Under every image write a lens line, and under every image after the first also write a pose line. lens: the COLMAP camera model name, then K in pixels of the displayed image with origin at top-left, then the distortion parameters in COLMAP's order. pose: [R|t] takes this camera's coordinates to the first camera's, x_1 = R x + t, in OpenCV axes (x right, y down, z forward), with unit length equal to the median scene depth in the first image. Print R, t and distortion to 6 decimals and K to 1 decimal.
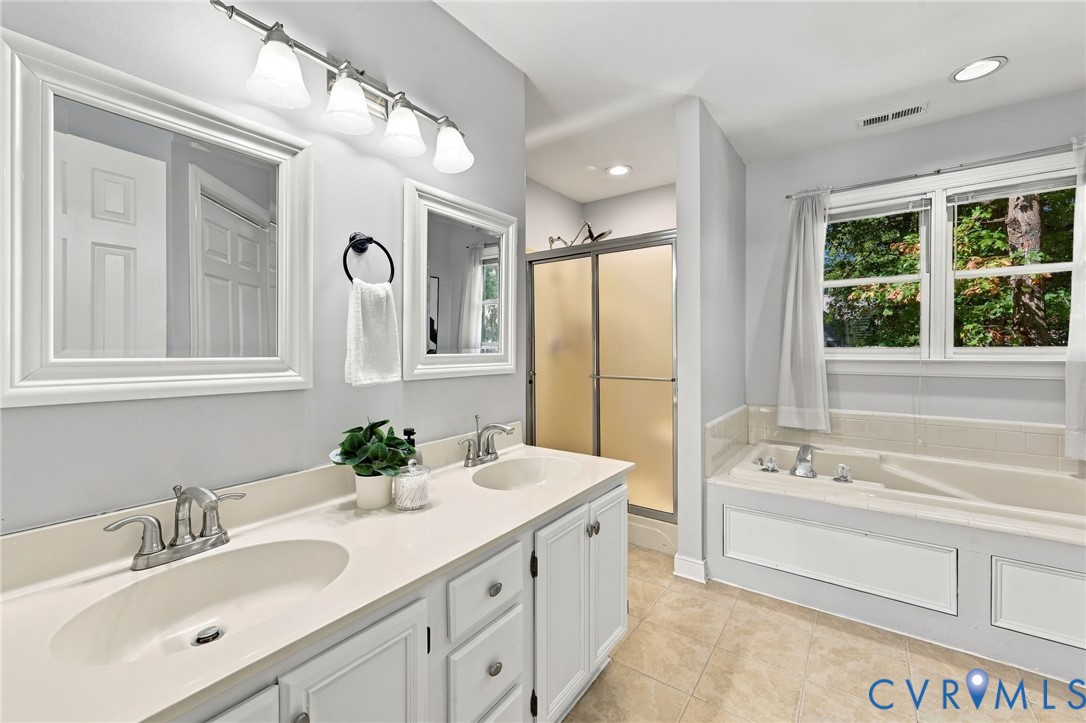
lens RADIAL K [[444.3, 0, 540.3], [0, 444.3, 357.5], [0, 0, 1]] dist [0.002022, -0.000010]
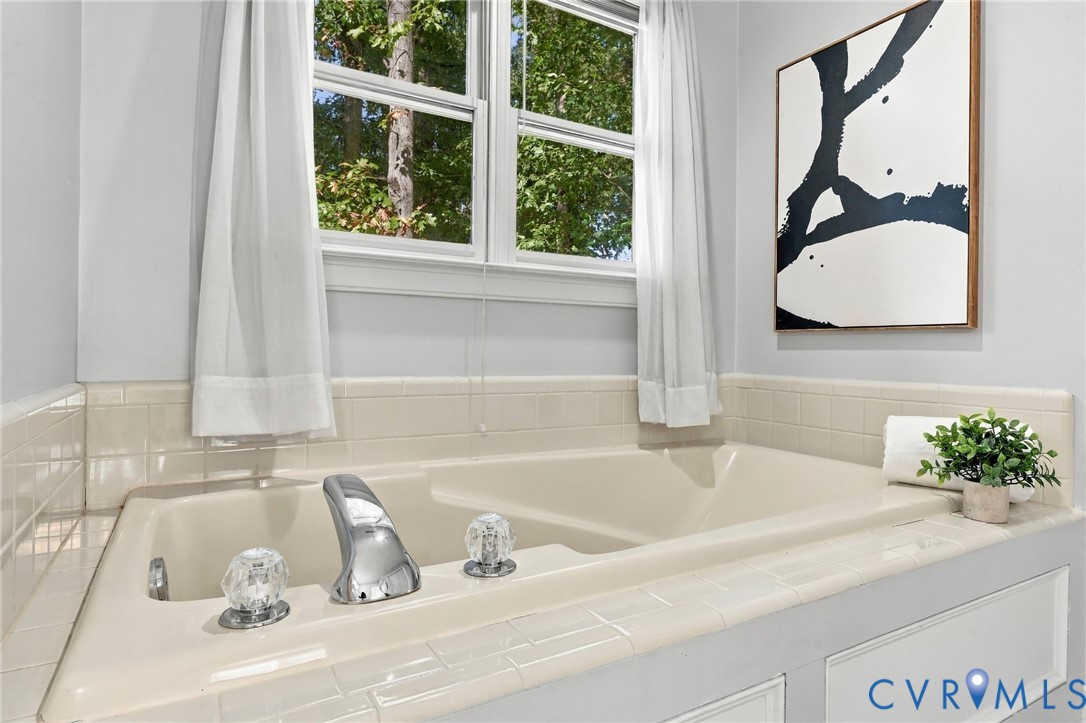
lens RADIAL K [[604.5, 0, 540.6], [0, 604.5, 361.1], [0, 0, 1]] dist [-0.007154, -0.000931]
pose [[0.412737, -0.006367, 0.910828, 0.258314], [0.006323, 0.999972, 0.004125, 0.107705], [-0.910828, 0.004056, 0.412765, 0.643240]]
